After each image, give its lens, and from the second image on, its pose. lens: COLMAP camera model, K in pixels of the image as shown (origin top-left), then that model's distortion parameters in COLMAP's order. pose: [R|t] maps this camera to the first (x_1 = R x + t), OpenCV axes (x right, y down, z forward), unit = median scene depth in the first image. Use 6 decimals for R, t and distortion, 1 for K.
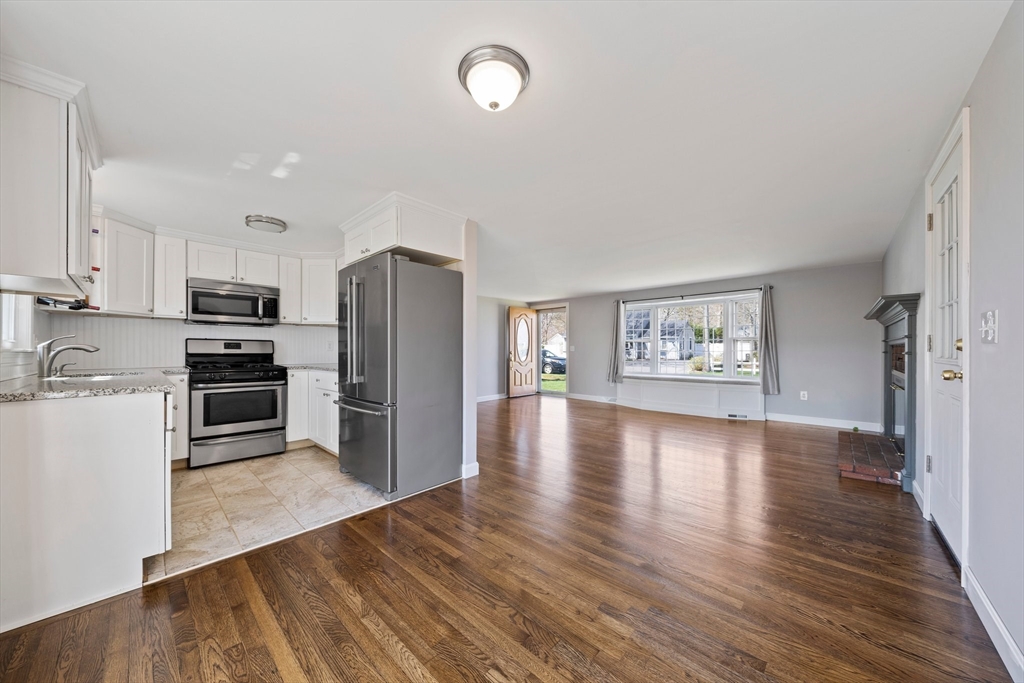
lens RADIAL K [[352.9, 0, 506.6], [0, 352.9, 348.7], [0, 0, 1]] dist [-0.002728, -0.001267]
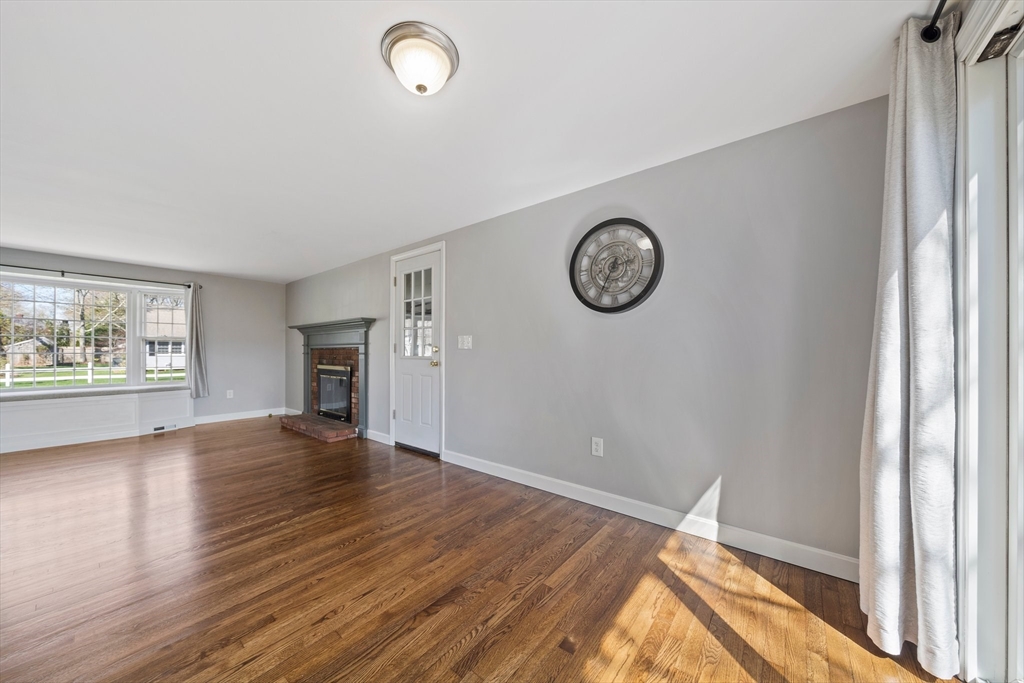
lens RADIAL K [[352.9, 0, 504.6], [0, 352.9, 350.9], [0, 0, 1]] dist [-0.002728, -0.001267]
pose [[-0.076717, 0.005307, 0.997039, -0.351607], [-0.004560, 0.999974, -0.005673, 0.004187], [-0.997042, -0.004982, -0.076691, 0.300784]]
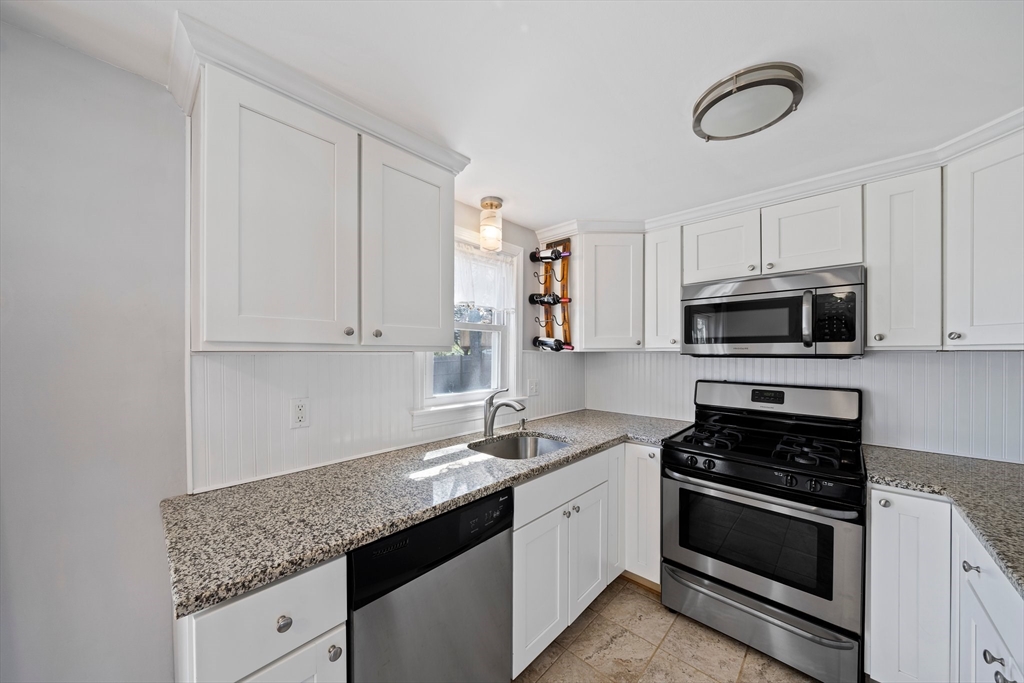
lens RADIAL K [[352.9, 0, 498.8], [0, 352.9, 354.5], [0, 0, 1]] dist [-0.002728, -0.001267]
pose [[-0.007316, 0.004894, -0.999961, -0.232280], [0.005108, 0.999975, 0.004856, -0.070274], [0.999960, -0.005072, -0.007341, 0.561442]]
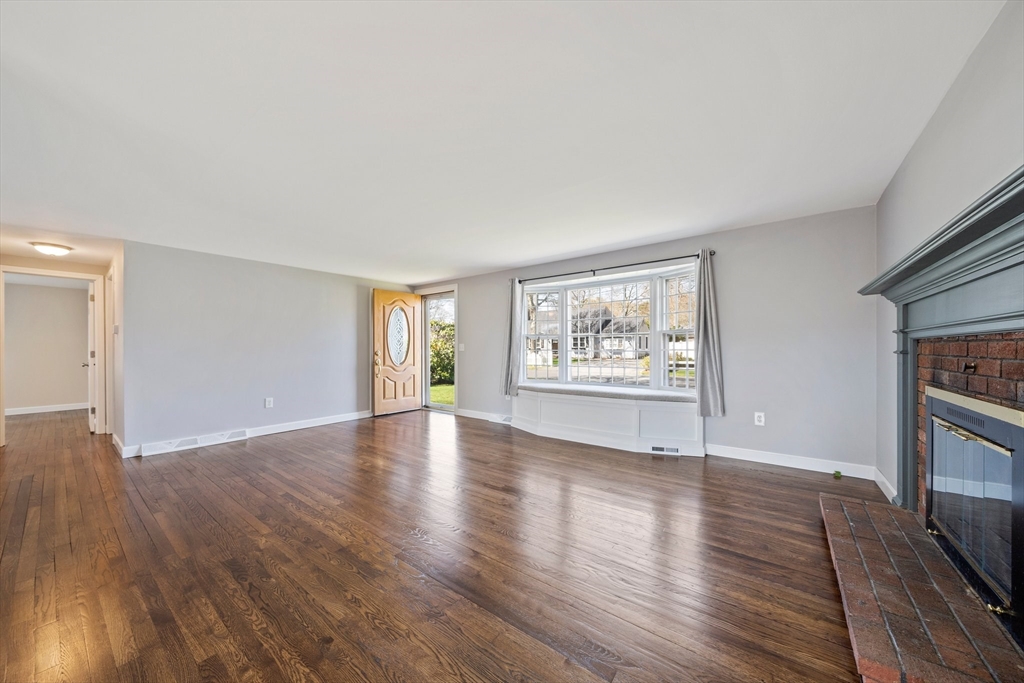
lens RADIAL K [[352.9, 0, 509.4], [0, 352.9, 346.8], [0, 0, 1]] dist [-0.002728, -0.001267]
pose [[0.995276, -0.002220, 0.097063, 0.391711], [0.002527, 0.999992, -0.003039, 0.001715], [-0.097056, 0.003270, 0.995274, 0.483218]]
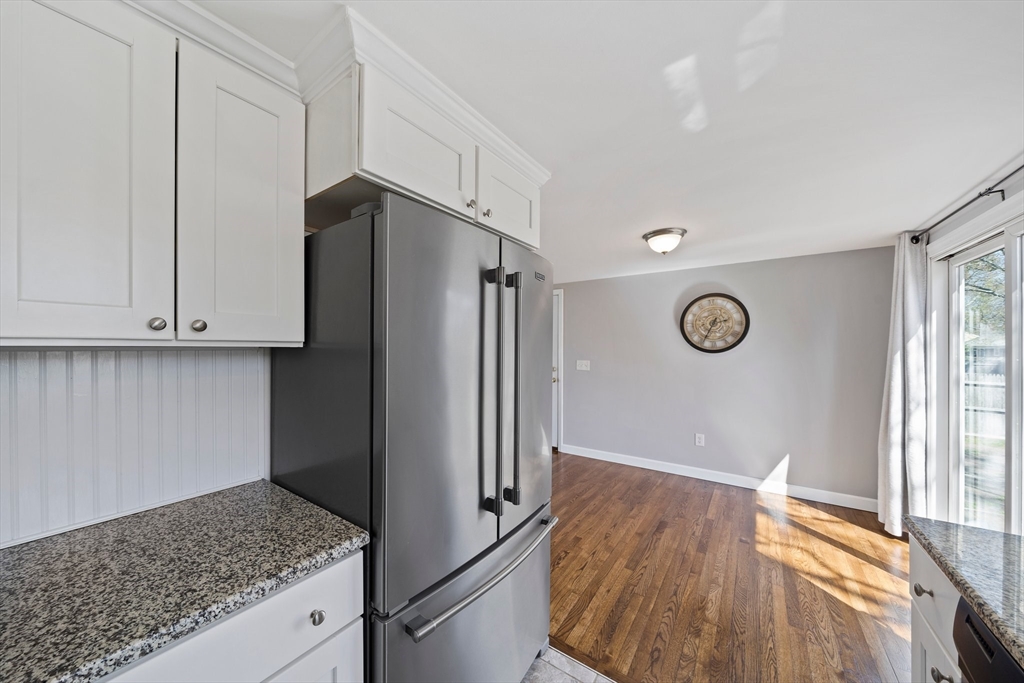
lens RADIAL K [[352.9, 0, 503.9], [0, 352.9, 346.4], [0, 0, 1]] dist [-0.002728, -0.001267]
pose [[-0.141018, 0.004986, 0.989995, -0.594519], [-0.002161, 0.999983, -0.005344, -0.071877], [-0.990005, -0.002893, -0.141004, 0.722940]]
